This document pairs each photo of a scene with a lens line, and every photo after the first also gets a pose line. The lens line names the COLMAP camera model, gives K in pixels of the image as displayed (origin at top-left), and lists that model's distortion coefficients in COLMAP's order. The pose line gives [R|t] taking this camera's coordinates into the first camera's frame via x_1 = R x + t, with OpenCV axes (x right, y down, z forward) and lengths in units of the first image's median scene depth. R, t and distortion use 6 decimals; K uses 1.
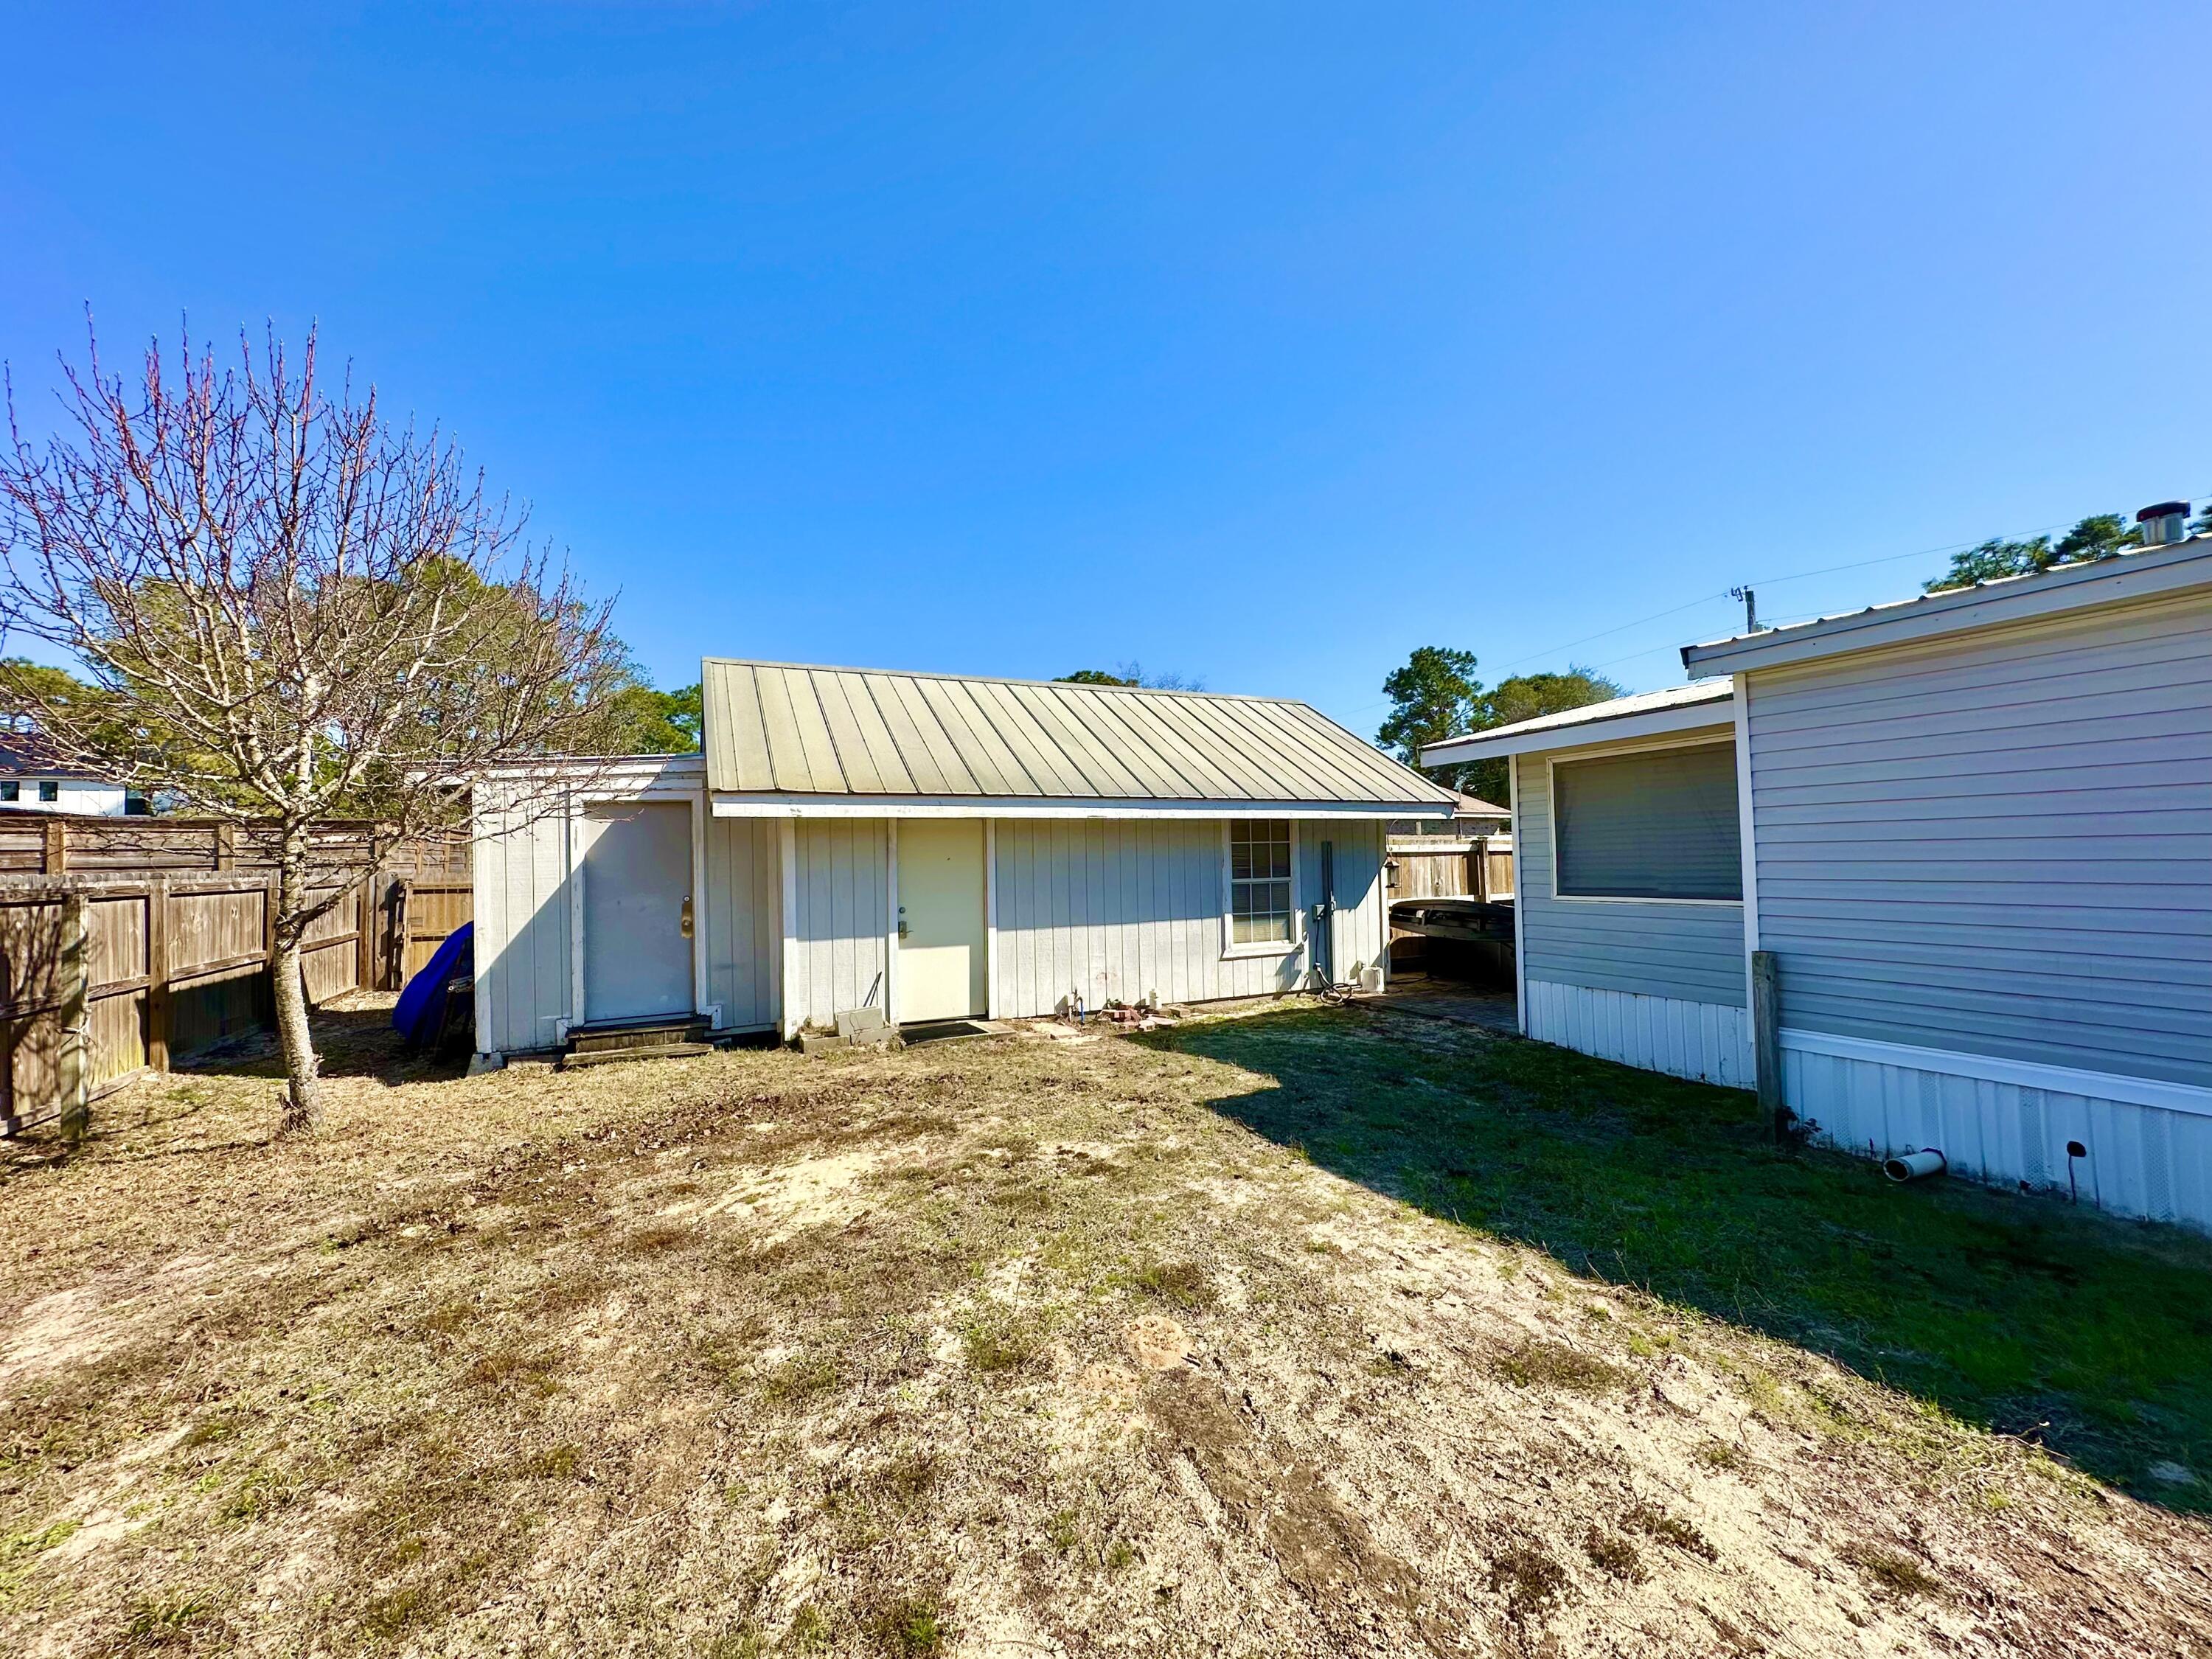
lens RADIAL K [[874.9, 0, 1107.8], [0, 874.9, 830.1], [0, 0, 1]] dist [0.001179, 0.000571]
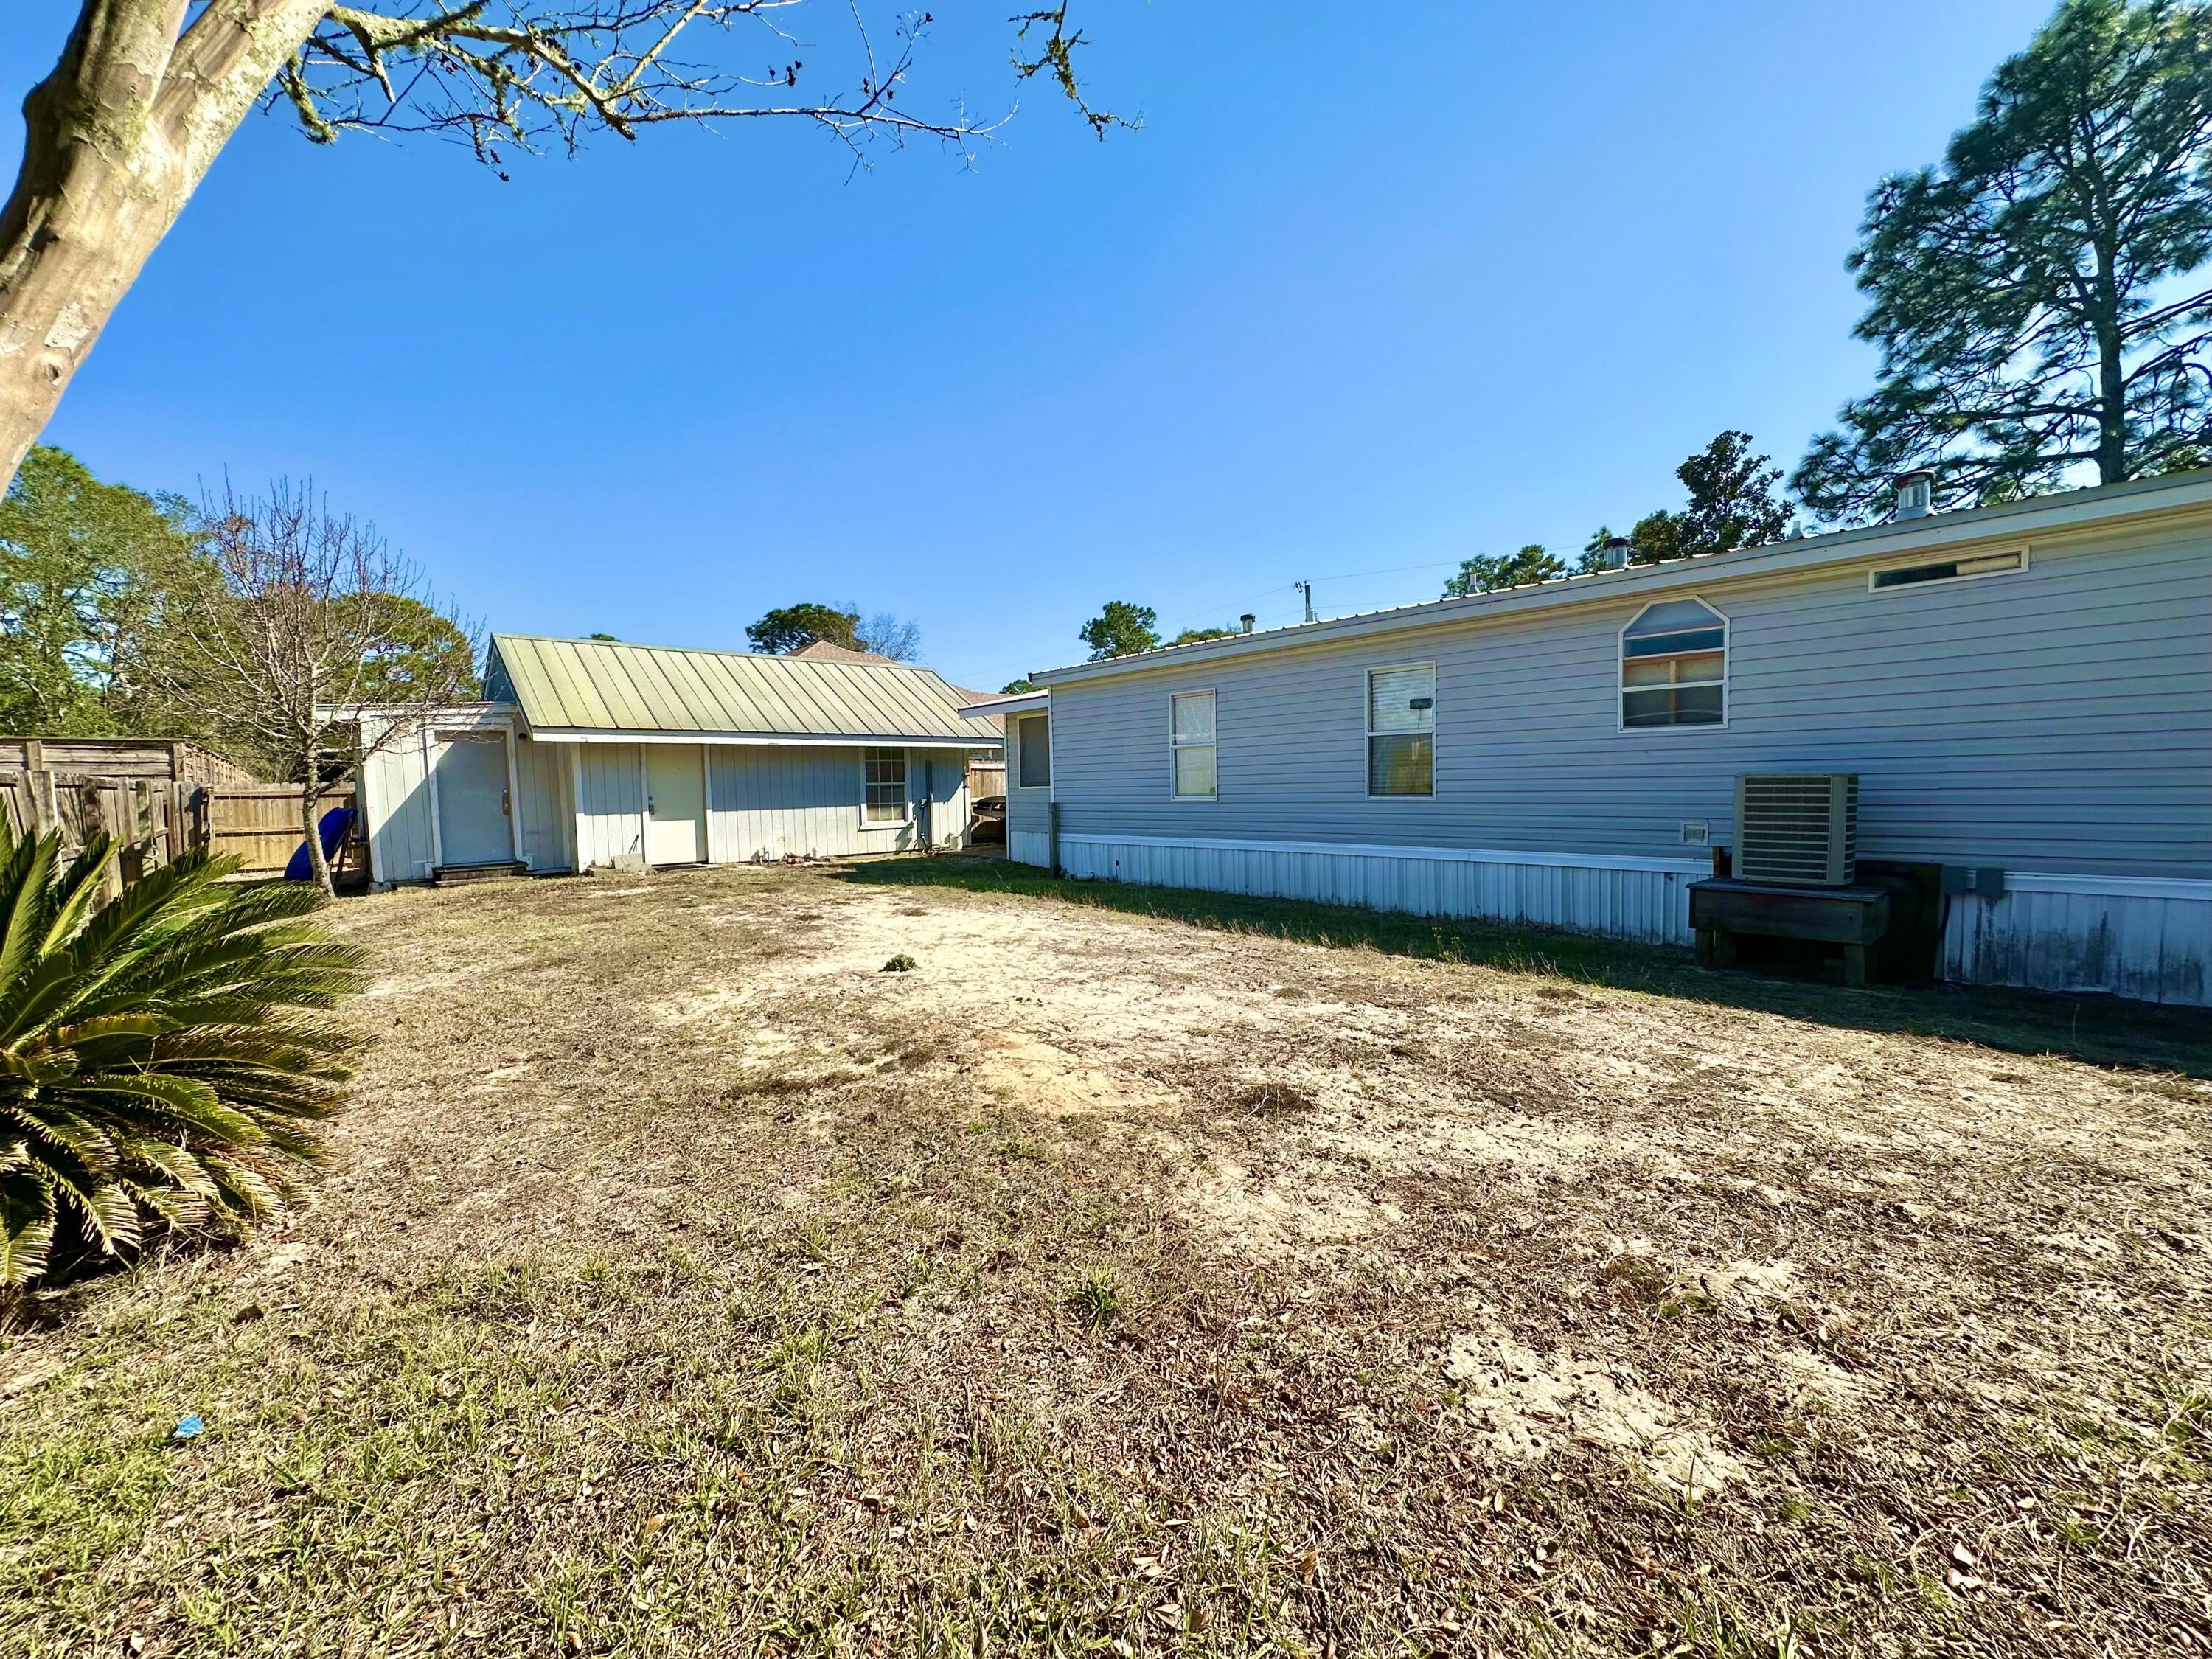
lens RADIAL K [[874.9, 0, 1095.4], [0, 874.9, 830.5], [0, 0, 1]] dist [0.001179, 0.000571]
pose [[0.961506, -0.014785, 0.274387, 0.018095], [-0.006993, 0.996911, 0.078225, 0.001680], [-0.274696, -0.077132, 0.958432, -0.121200]]
